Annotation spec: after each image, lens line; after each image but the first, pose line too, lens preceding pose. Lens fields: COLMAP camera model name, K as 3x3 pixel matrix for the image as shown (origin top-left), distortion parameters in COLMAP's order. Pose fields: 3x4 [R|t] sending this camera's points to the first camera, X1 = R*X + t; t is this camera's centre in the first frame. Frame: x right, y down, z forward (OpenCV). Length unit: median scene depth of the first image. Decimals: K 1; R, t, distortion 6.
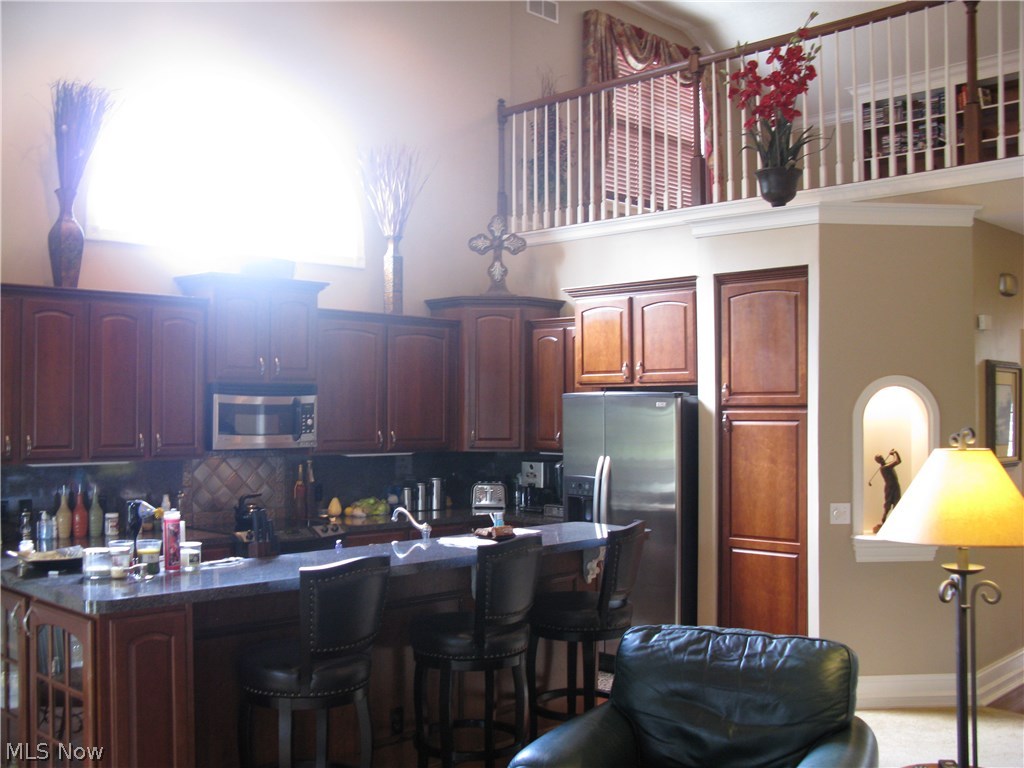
lens RADIAL K [[1055.2, 0, 512.0], [0, 1055.2, 384.0], [0, 0, 1]] dist [-0.208140, 0.258259]
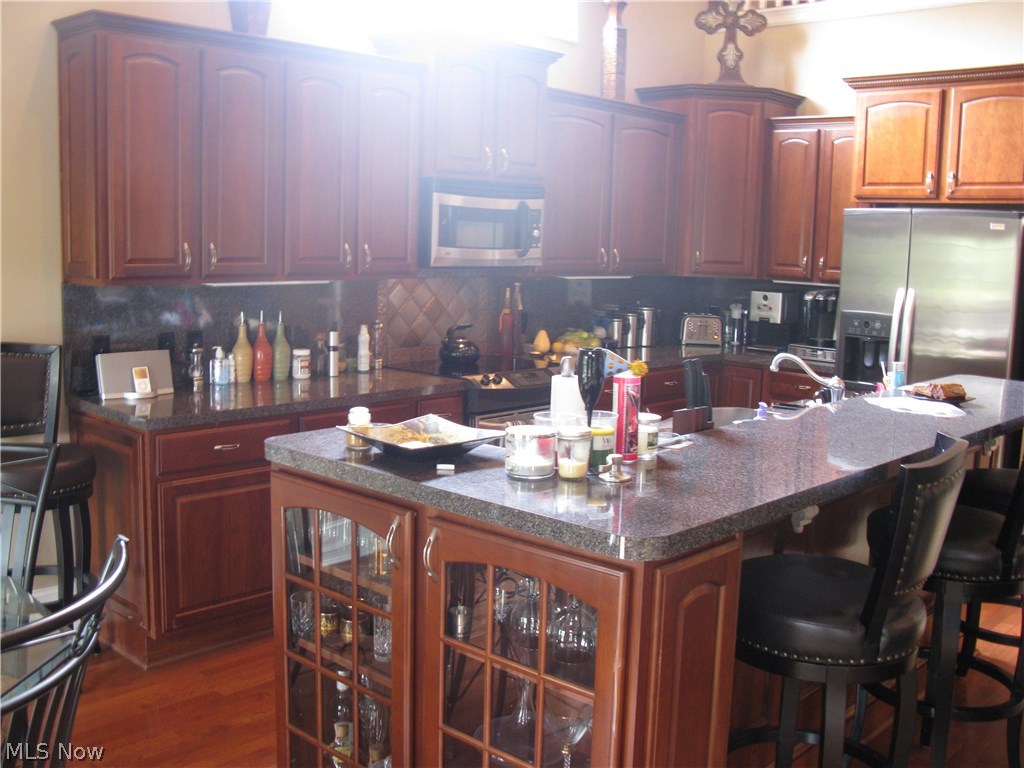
lens RADIAL K [[1055.2, 0, 512.0], [0, 1055.2, 384.0], [0, 0, 1]] dist [-0.208140, 0.258259]
pose [[0.999523, 0.023113, 0.020495, -0.222849], [-0.026160, 0.986166, 0.163685, 0.019227], [-0.016428, -0.164143, 0.986300, 0.212125]]
